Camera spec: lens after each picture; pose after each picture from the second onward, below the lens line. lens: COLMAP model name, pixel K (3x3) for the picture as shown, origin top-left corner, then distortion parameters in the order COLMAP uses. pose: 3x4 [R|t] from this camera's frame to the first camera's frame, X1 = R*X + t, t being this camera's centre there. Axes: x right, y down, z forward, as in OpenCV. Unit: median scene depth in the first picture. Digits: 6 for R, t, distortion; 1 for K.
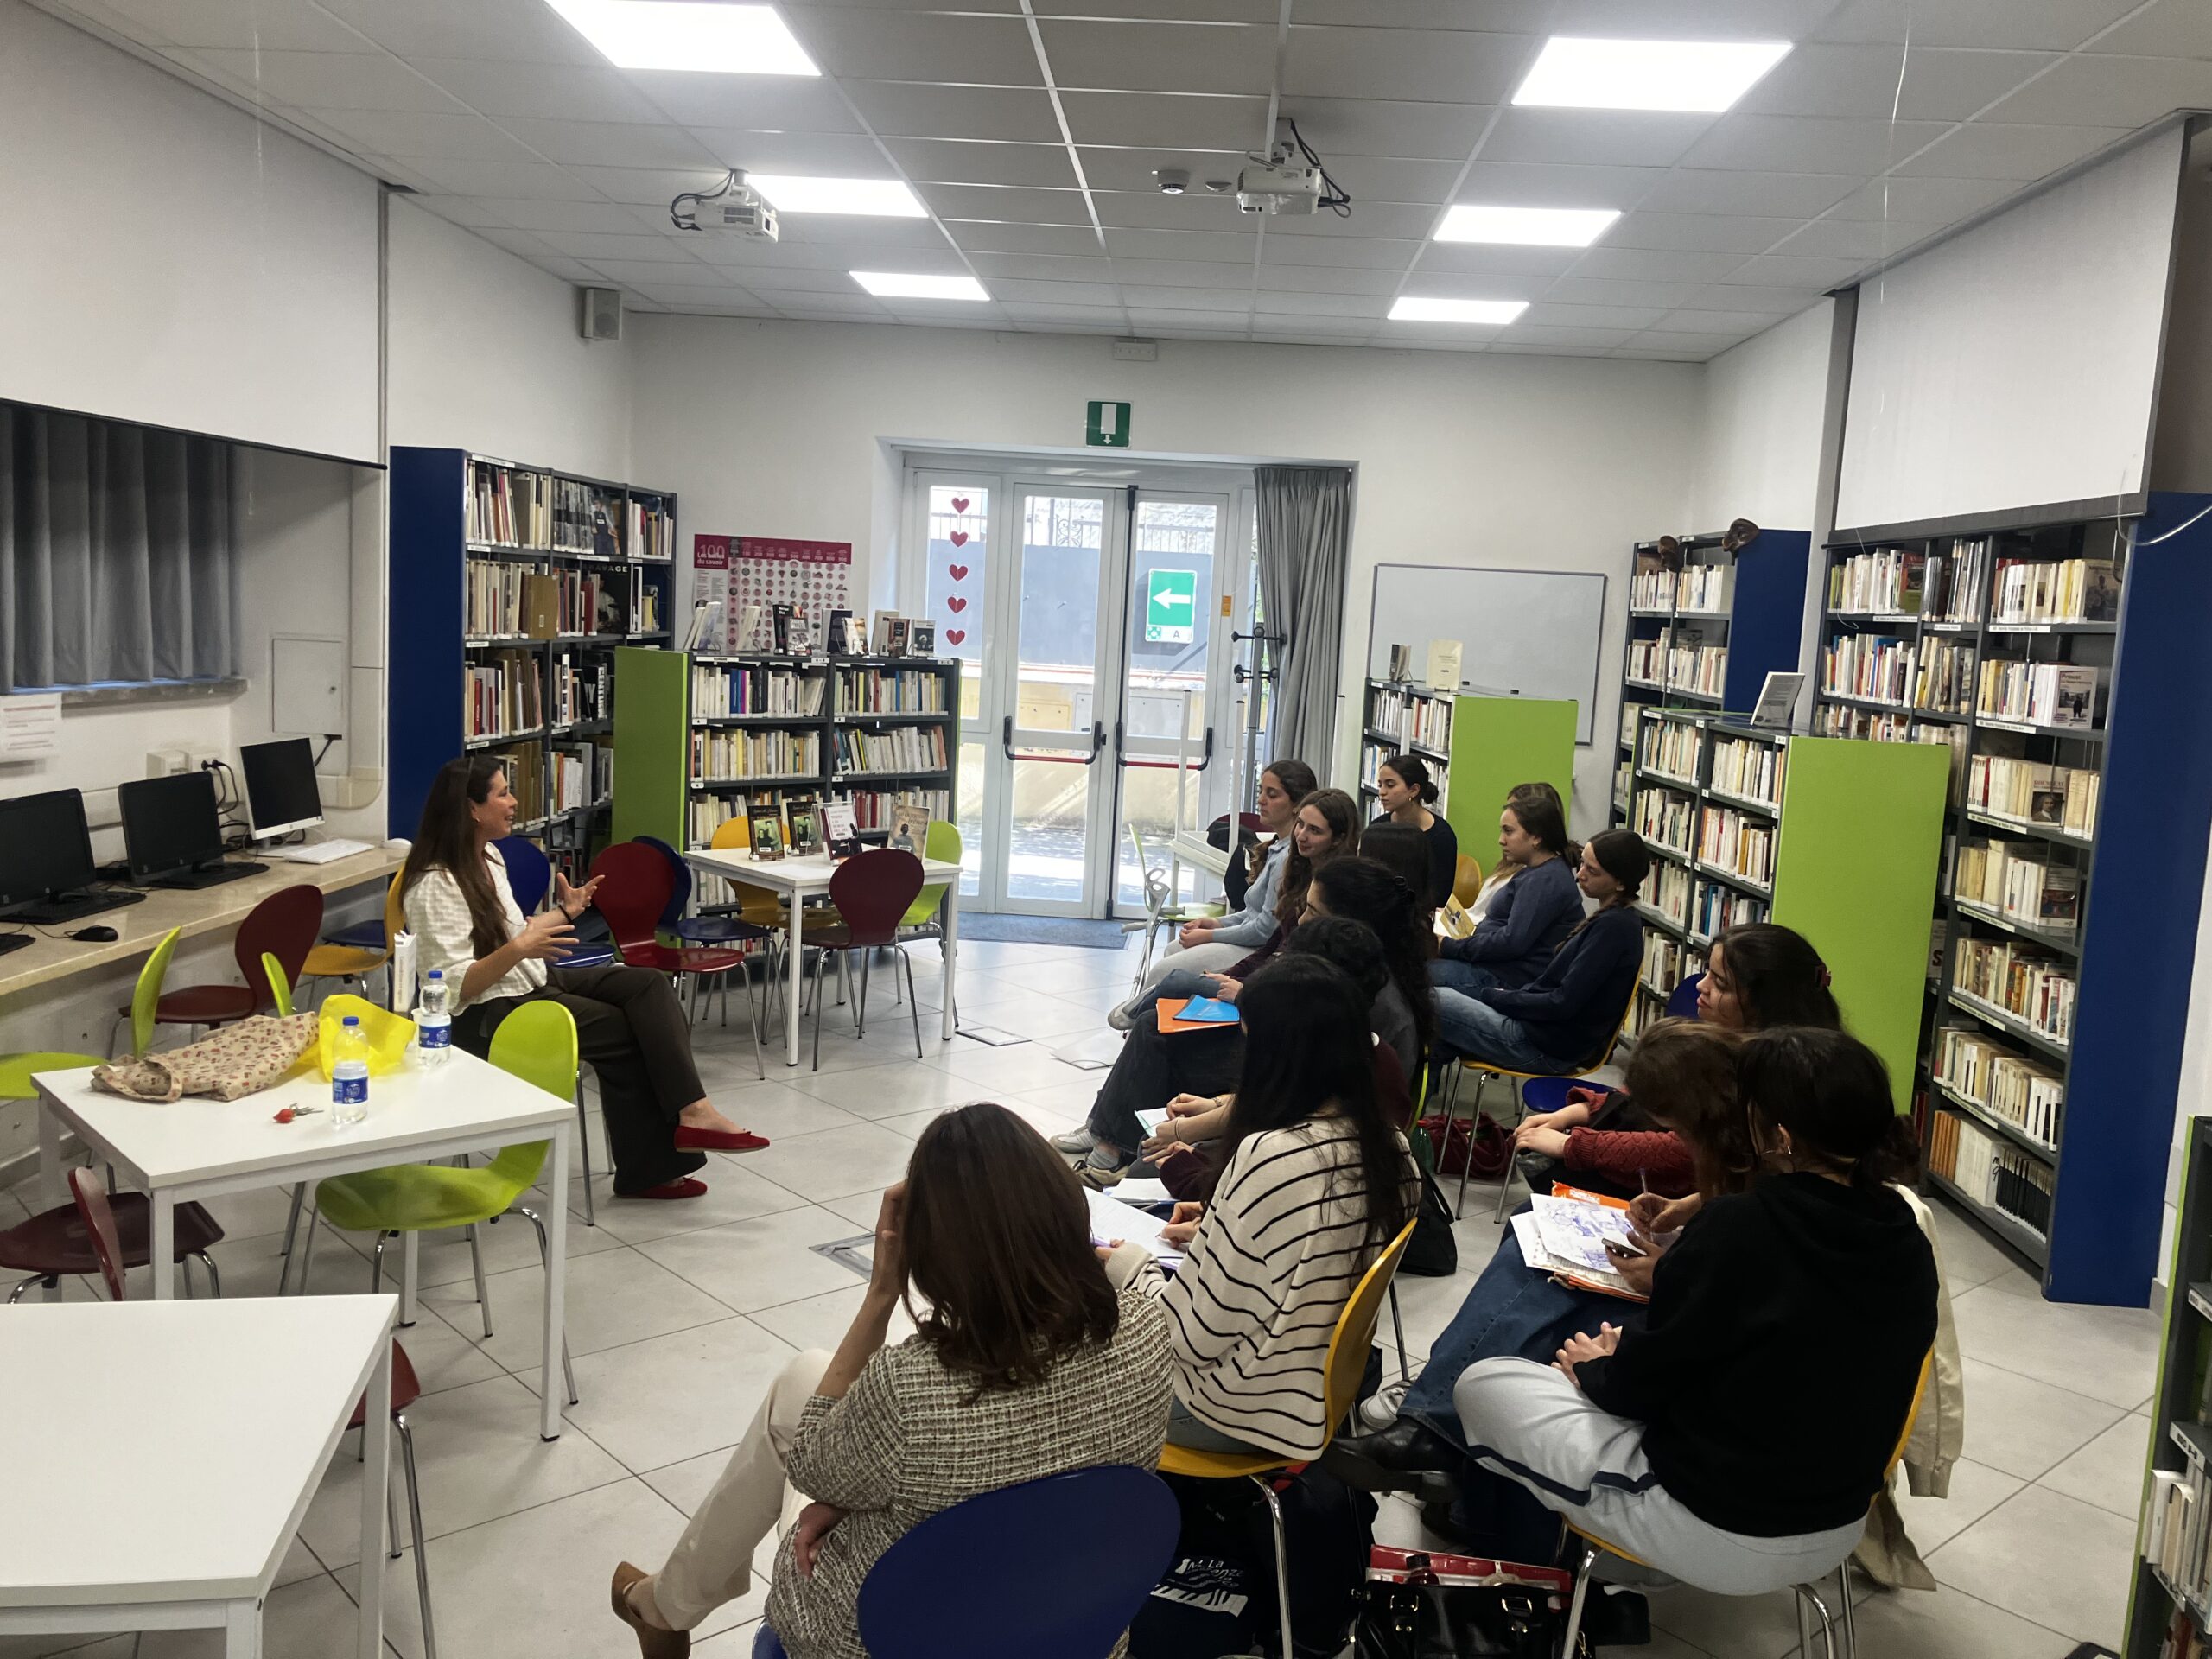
lens RADIAL K [[1771.5, 0, 1109.0], [0, 1771.5, 830.3], [0, 0, 1]] dist [0.026420, -0.046295]
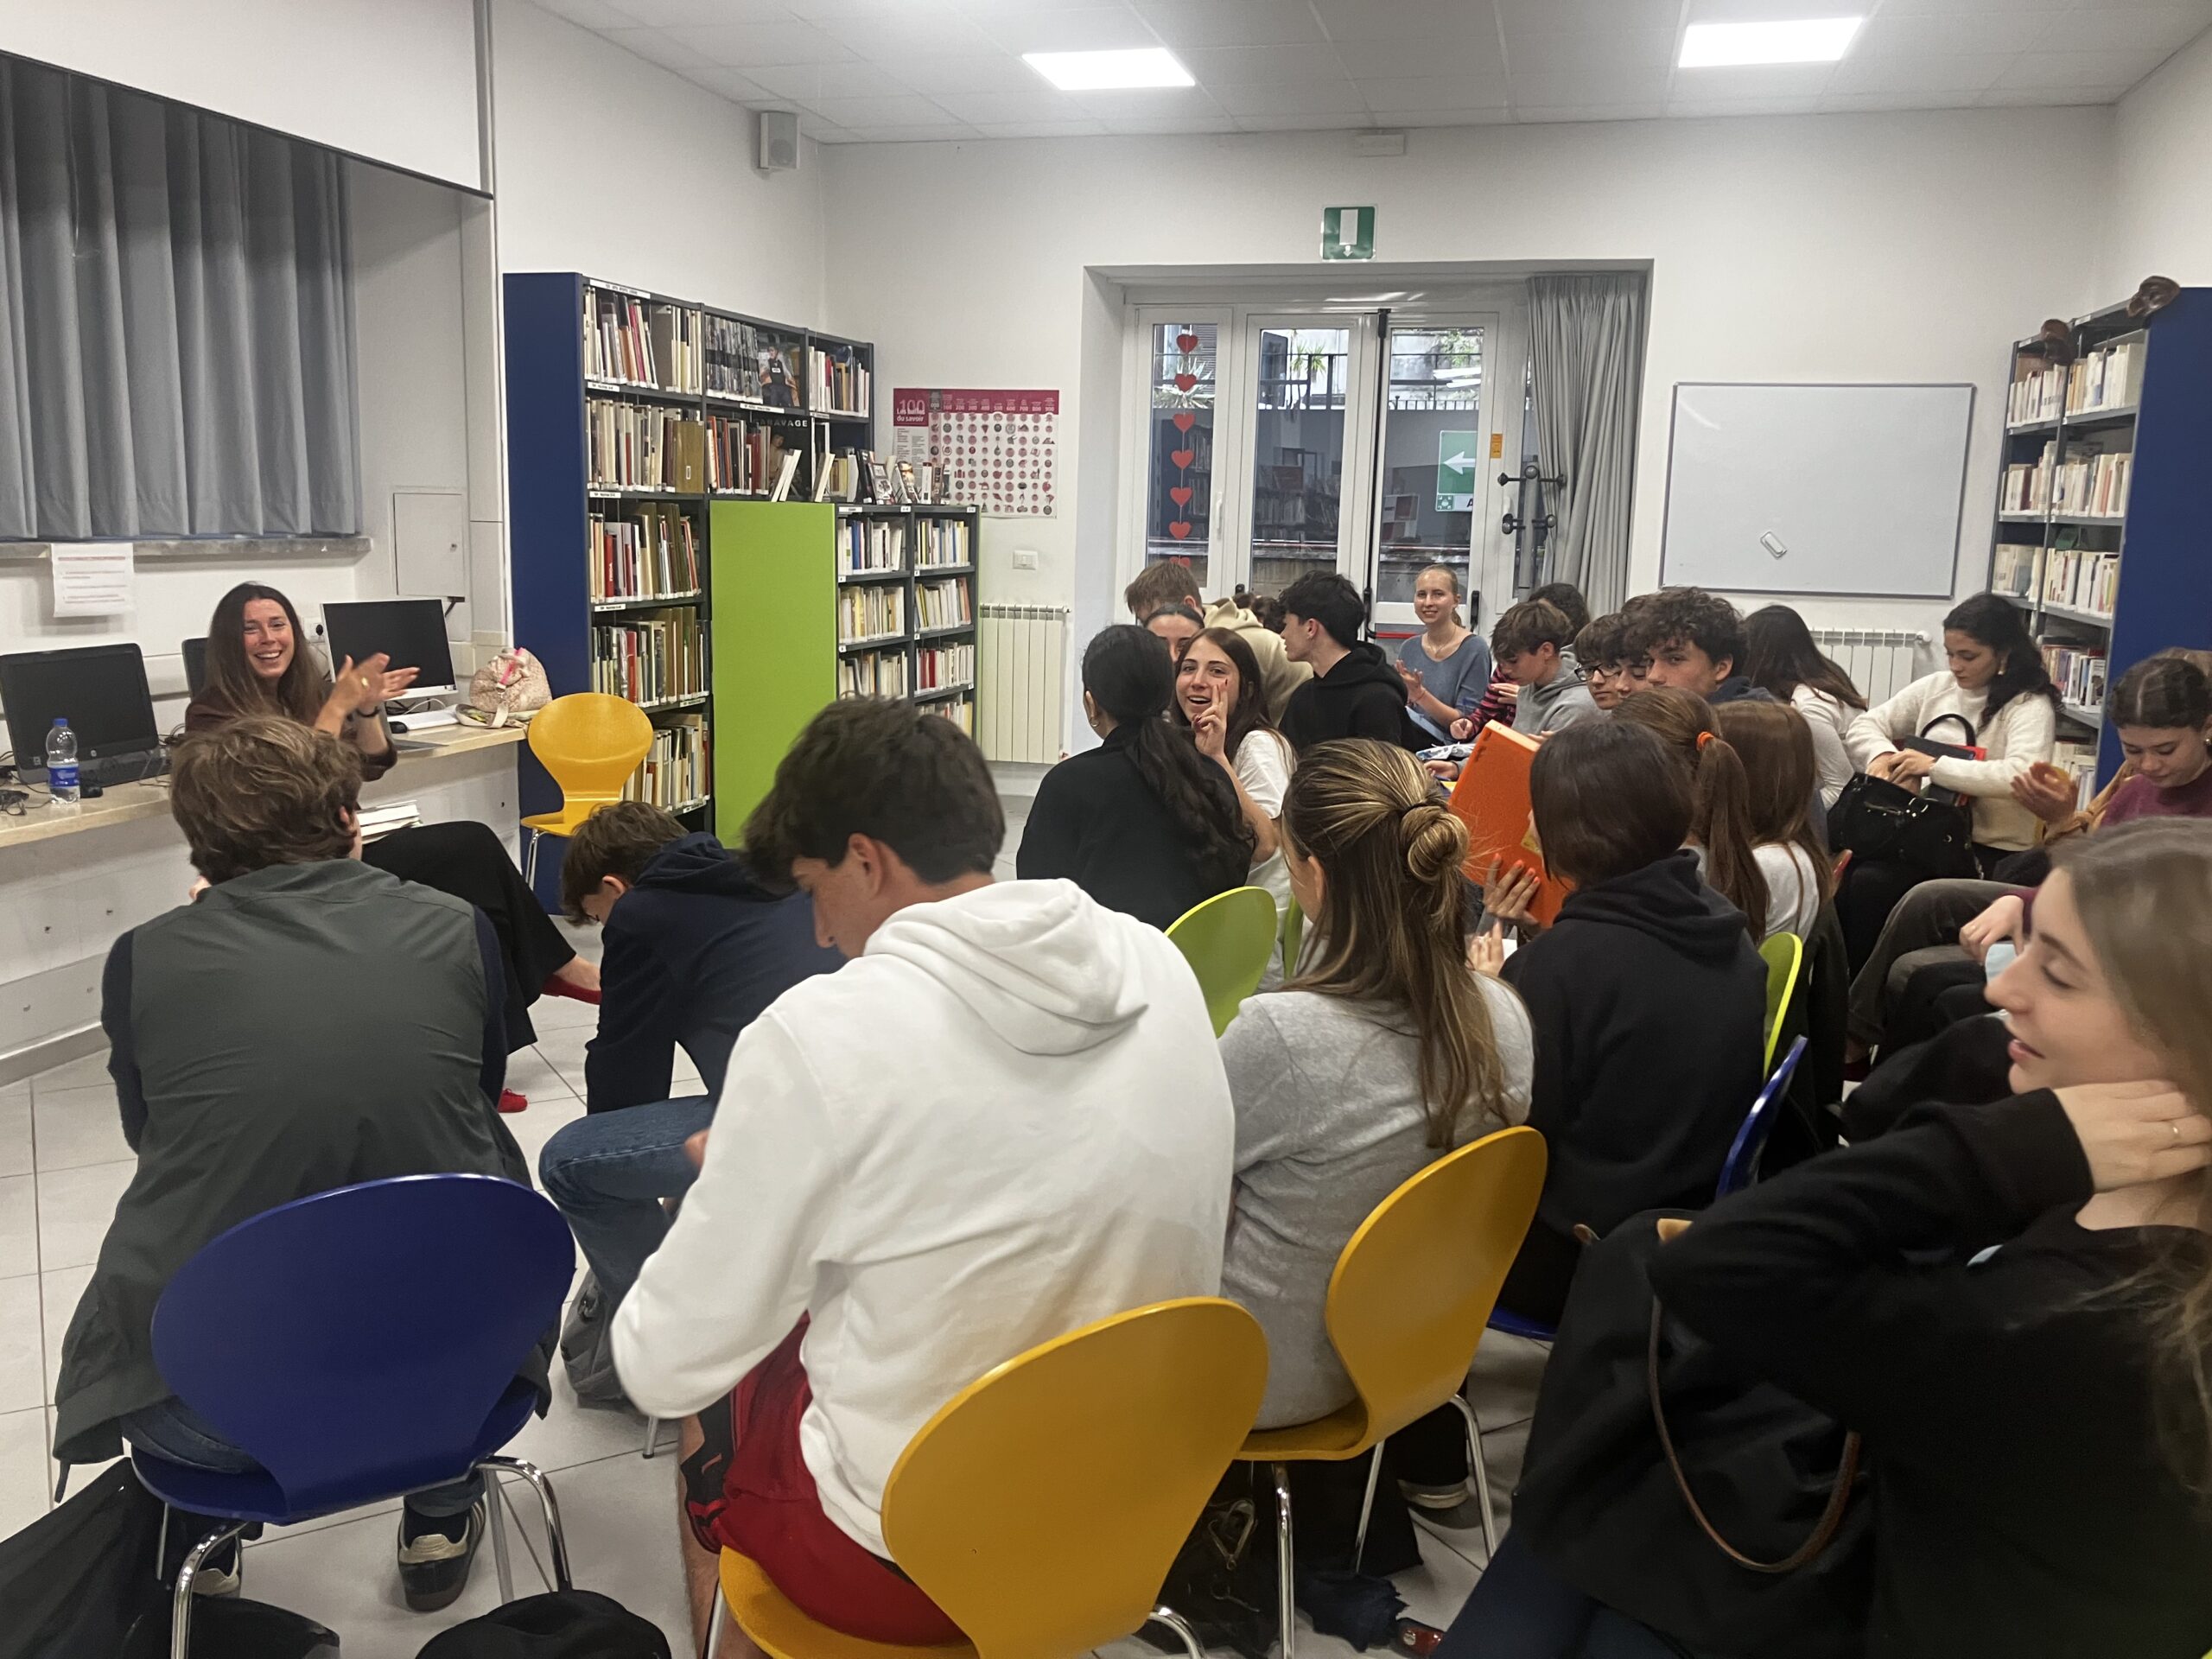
lens RADIAL K [[1771.5, 0, 1071.4], [0, 1771.5, 830.6], [0, 0, 1]] dist [0.026420, -0.046295]
pose [[0.977884, 0.004876, -0.209091, 0.054513], [0.004808, 0.998940, 0.045780, 0.021349], [0.209092, -0.045772, 0.976824, 0.131114]]
